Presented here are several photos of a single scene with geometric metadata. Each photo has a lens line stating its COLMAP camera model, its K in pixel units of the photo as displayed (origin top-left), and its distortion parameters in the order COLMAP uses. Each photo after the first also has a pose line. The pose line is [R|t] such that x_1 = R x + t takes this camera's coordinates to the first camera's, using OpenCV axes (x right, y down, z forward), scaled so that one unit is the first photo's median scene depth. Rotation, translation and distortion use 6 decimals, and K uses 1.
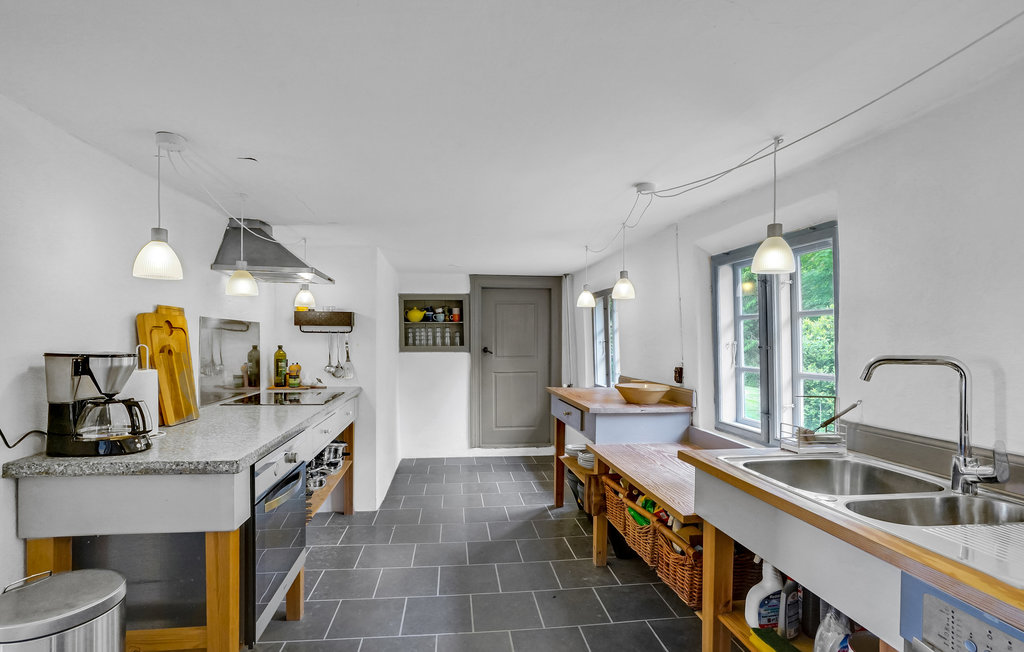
lens RADIAL K [[478.9, 0, 512.0], [0, 478.9, 326.0], [0, 0, 1]] dist [0.000612, -0.000076]
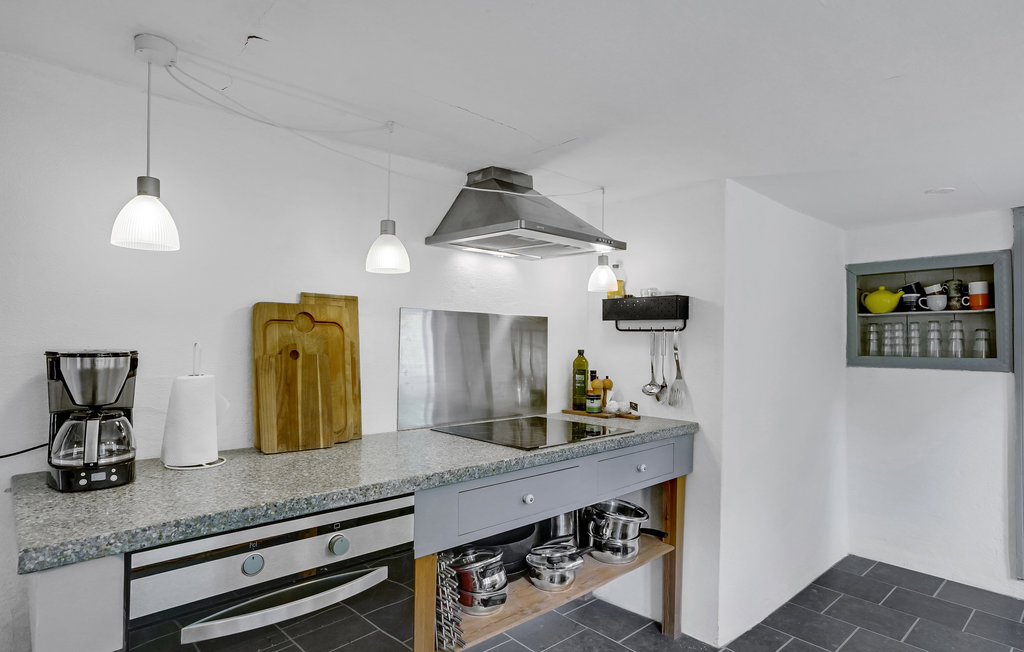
lens RADIAL K [[546.8, 0, 512.0], [0, 546.8, 326.0], [0, 0, 1]] dist [-0.011495, 0.001393]
pose [[0.577120, -0.020075, -0.816413, 0.069668], [0.013459, 0.999796, -0.015070, 0.011186], [0.816549, -0.002291, 0.577272, 0.307057]]
